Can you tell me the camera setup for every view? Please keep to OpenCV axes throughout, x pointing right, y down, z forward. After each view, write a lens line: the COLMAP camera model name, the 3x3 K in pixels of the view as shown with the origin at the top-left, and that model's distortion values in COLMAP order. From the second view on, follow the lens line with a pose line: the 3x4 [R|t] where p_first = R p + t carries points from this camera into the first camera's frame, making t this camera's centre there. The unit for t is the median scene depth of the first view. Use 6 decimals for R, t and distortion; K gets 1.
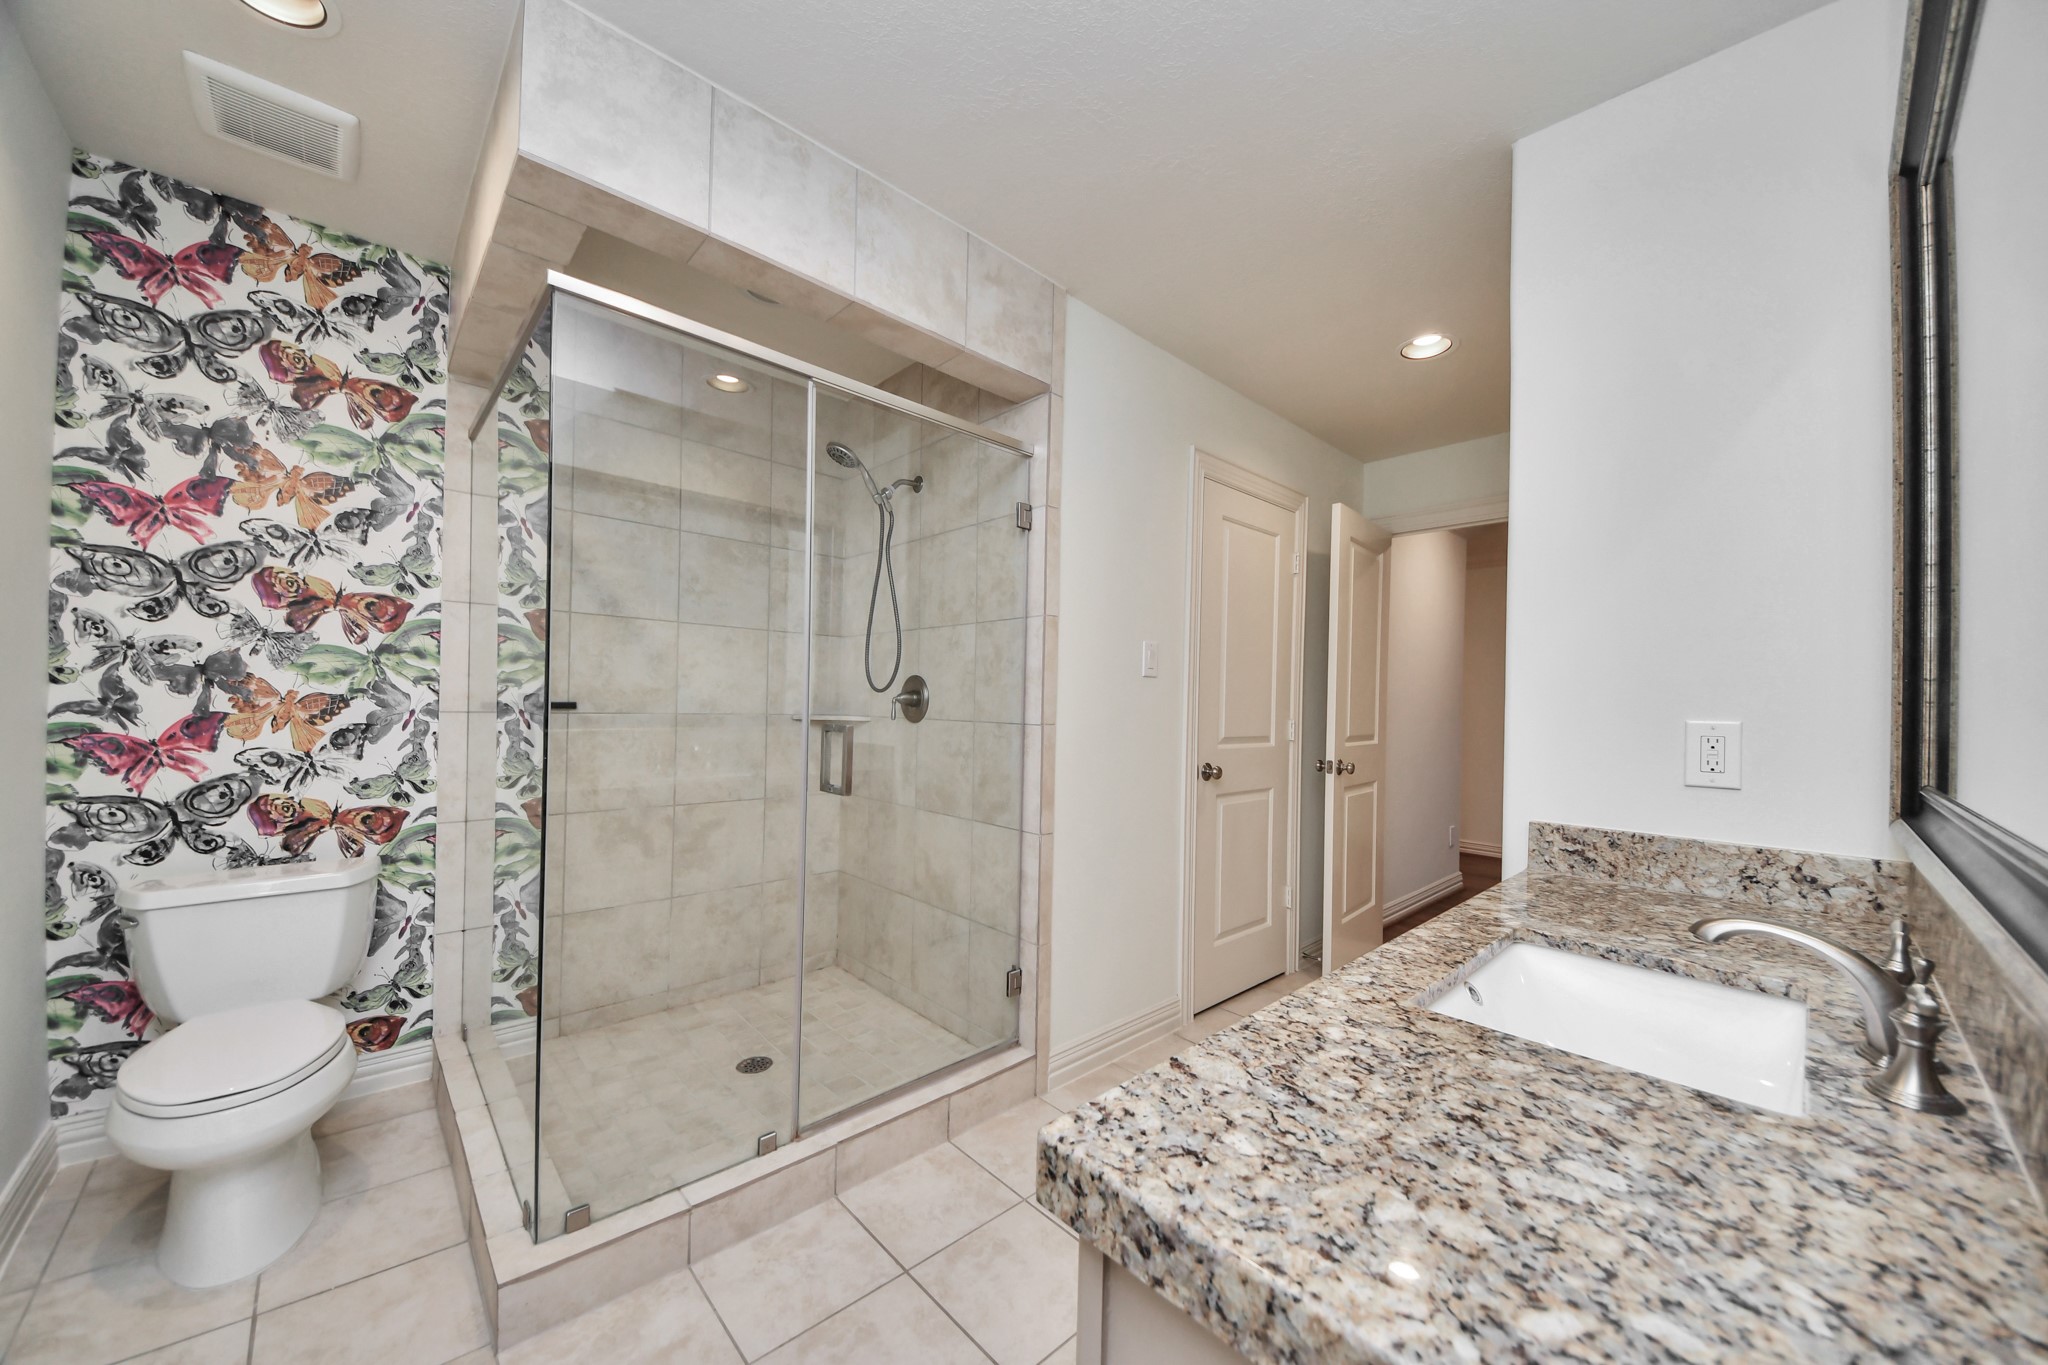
lens RADIAL K [[749.8, 0, 1019.2], [0, 749.8, 699.2], [0, 0, 1]] dist [-0.003795, -0.006140]
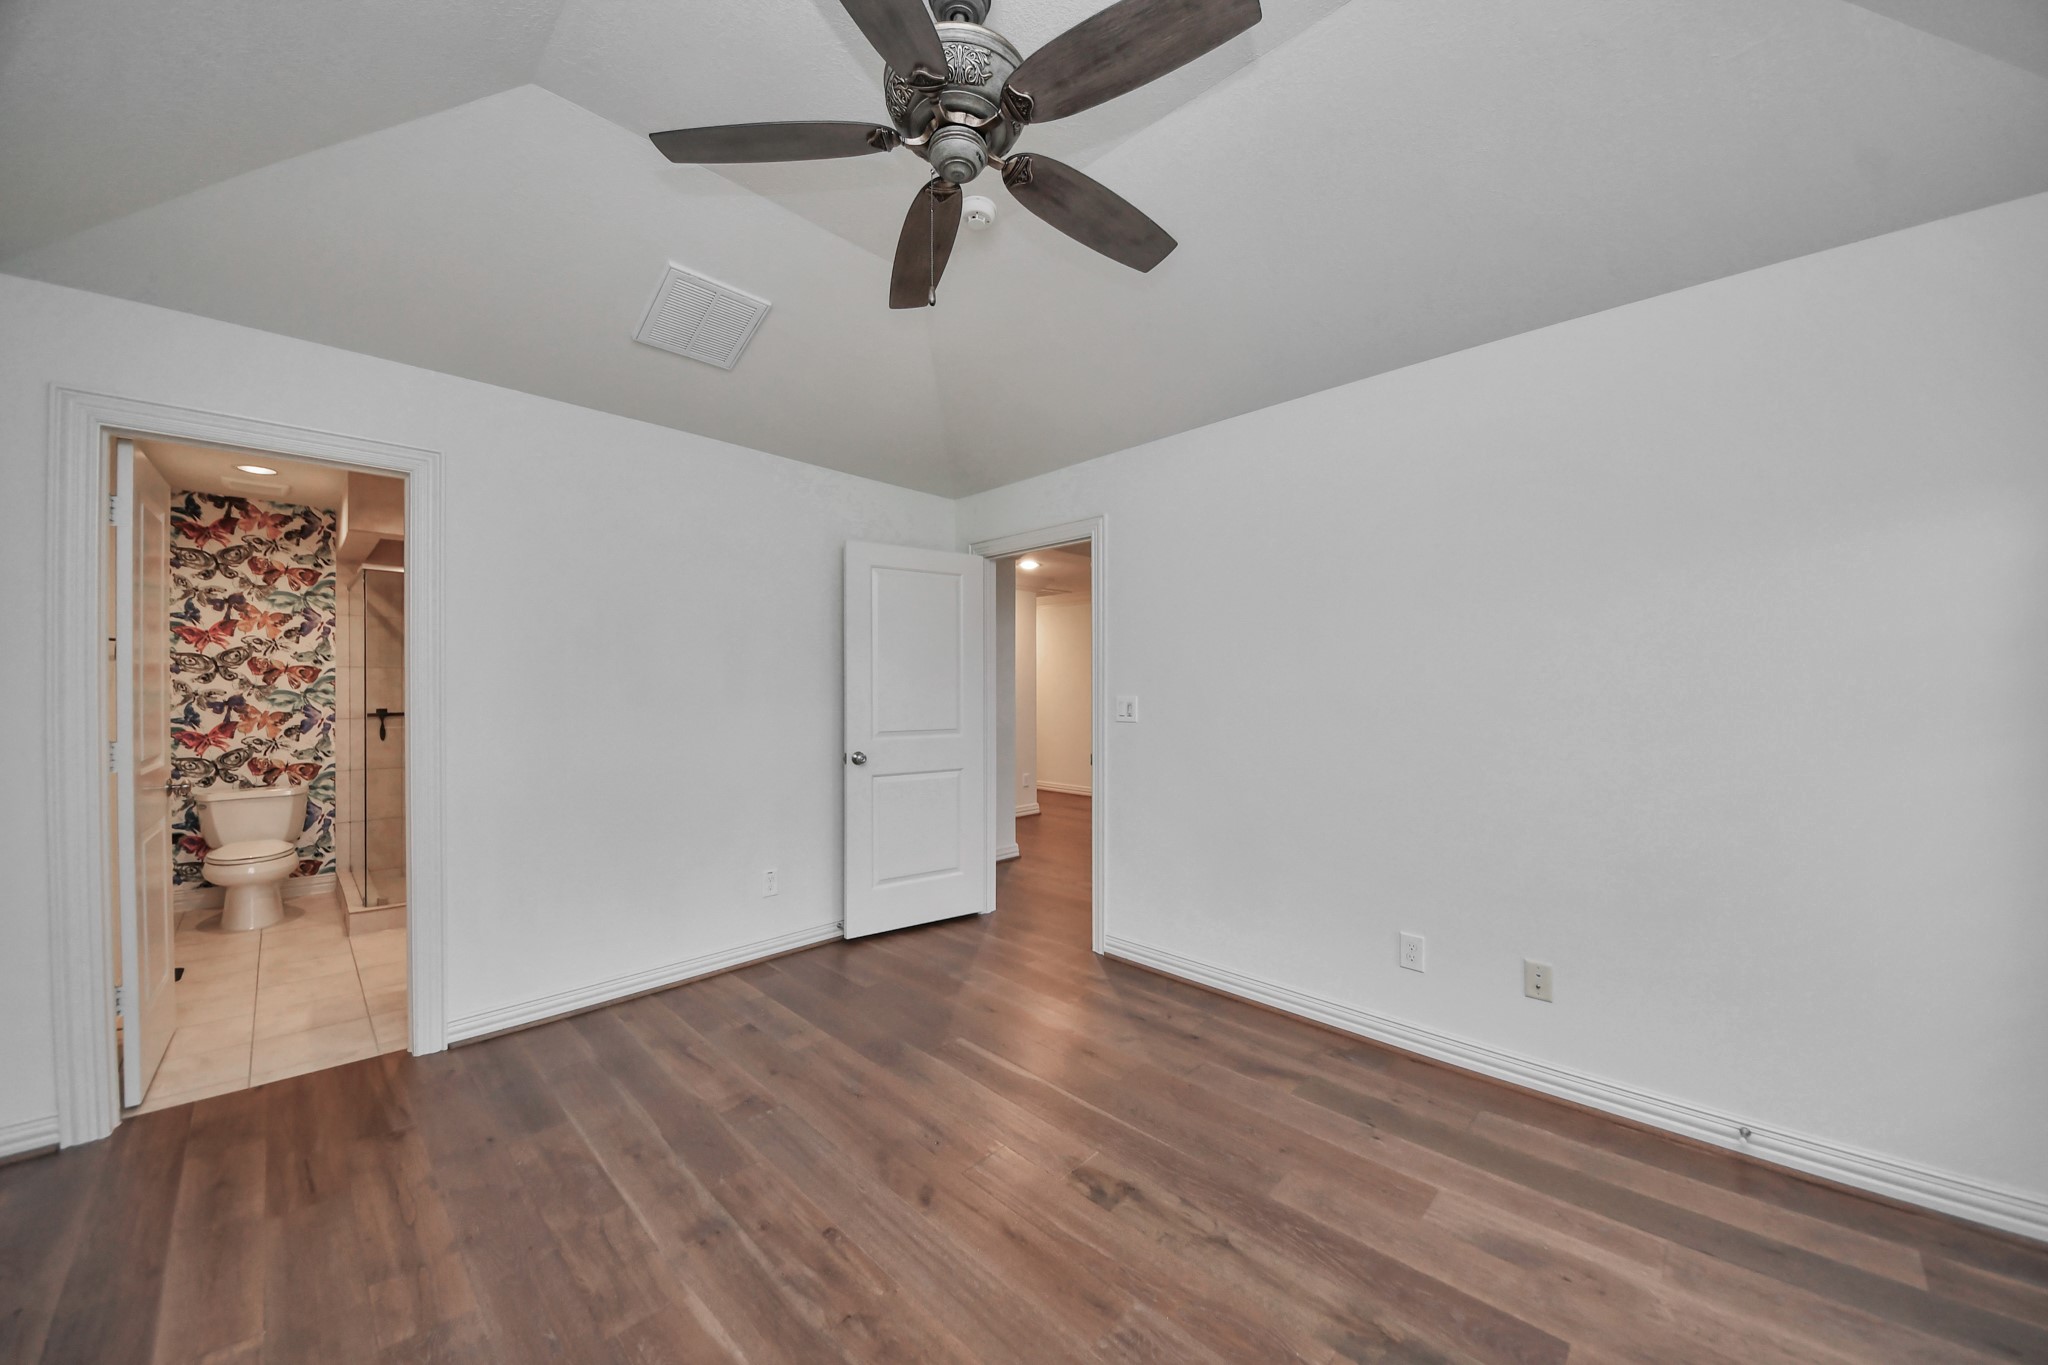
lens RADIAL K [[749.8, 0, 1010.9], [0, 749.8, 688.1], [0, 0, 1]] dist [-0.003795, -0.006140]
pose [[0.999013, -0.026665, 0.035517, 1.083762], [0.026895, 0.999620, -0.005995, -0.006390], [-0.035344, 0.006944, 0.999351, -1.201670]]
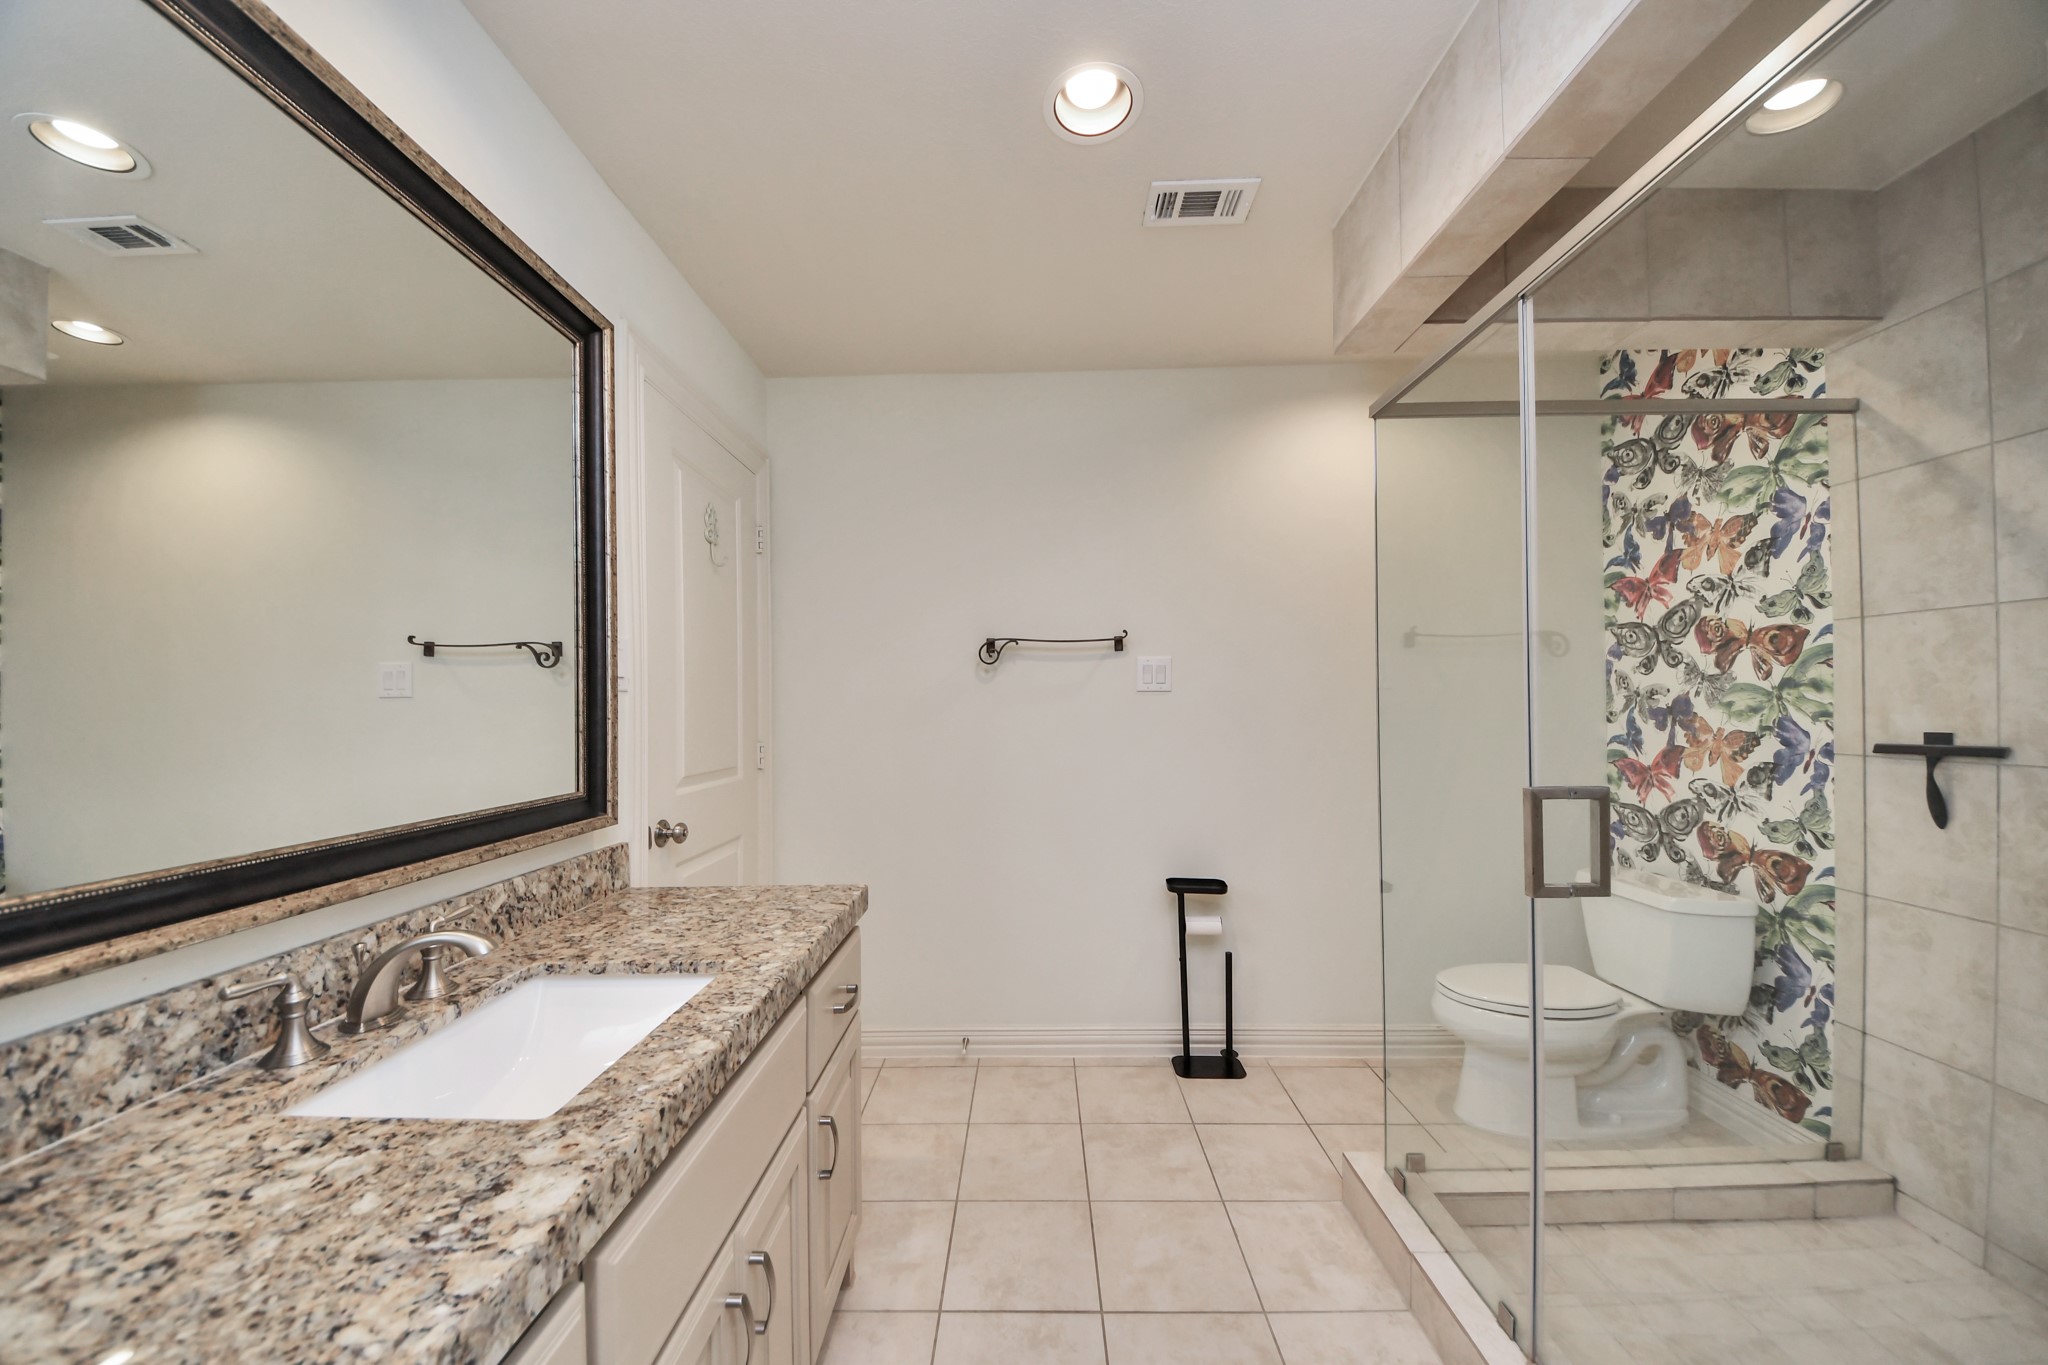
lens RADIAL K [[749.8, 0, 1012.7], [0, 749.8, 700.6], [0, 0, 1]] dist [-0.003795, -0.006140]
pose [[-0.710857, -0.020882, -0.703026, 0.457747], [-0.005541, 0.999694, -0.024091, -0.017826], [0.703315, -0.013230, -0.710756, 0.946326]]
